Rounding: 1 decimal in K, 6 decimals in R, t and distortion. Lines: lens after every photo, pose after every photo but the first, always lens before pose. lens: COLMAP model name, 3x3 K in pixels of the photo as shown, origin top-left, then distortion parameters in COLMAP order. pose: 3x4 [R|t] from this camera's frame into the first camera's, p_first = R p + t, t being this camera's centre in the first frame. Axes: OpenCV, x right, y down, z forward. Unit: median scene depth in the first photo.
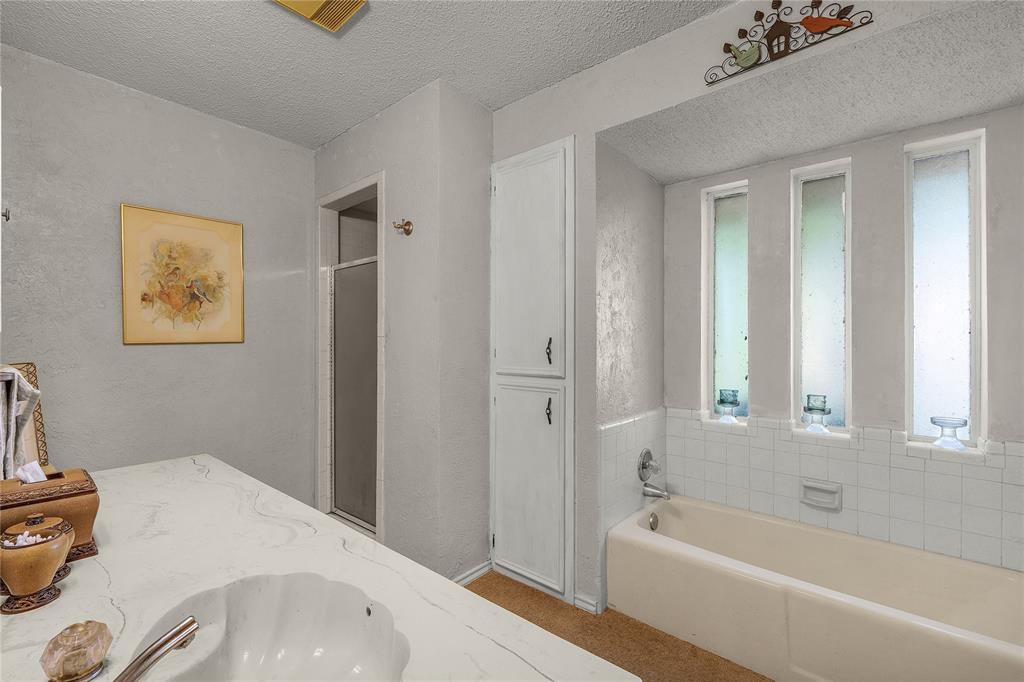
lens RADIAL K [[438.2, 0, 516.0], [0, 438.2, 340.9], [0, 0, 1]] dist [0.006120, 0.000451]
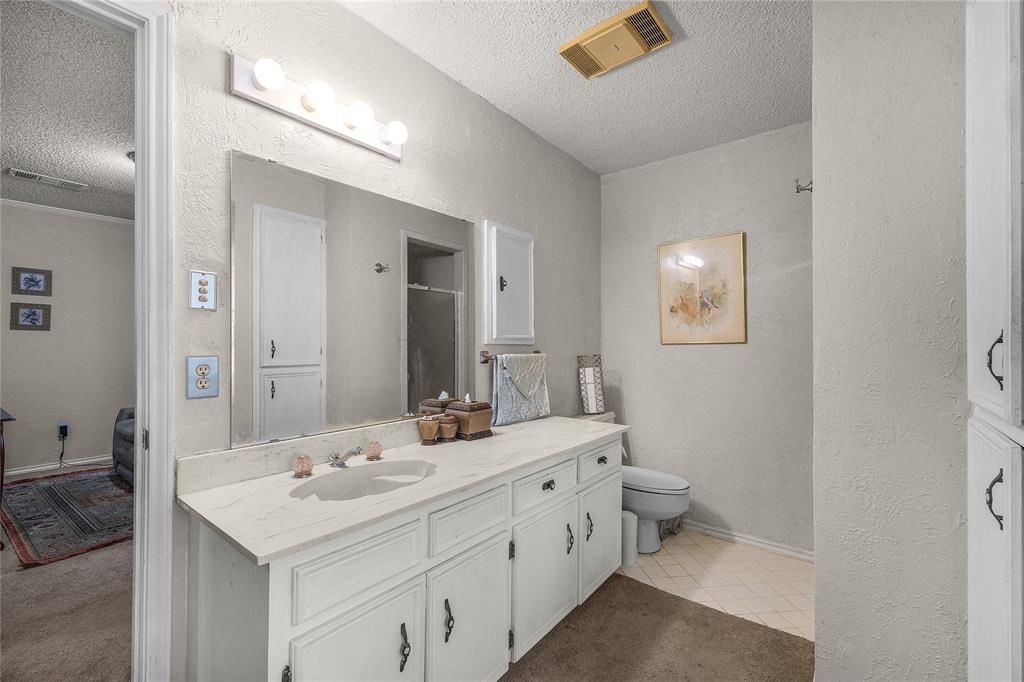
lens RADIAL K [[438.2, 0, 513.5], [0, 438.2, 343.8], [0, 0, 1]] dist [0.006120, 0.000451]
pose [[0.025789, -0.004657, -0.999657, 0.144795], [0.005141, 0.999977, -0.004526, 0.002855], [0.999654, -0.005023, 0.025812, 0.143497]]
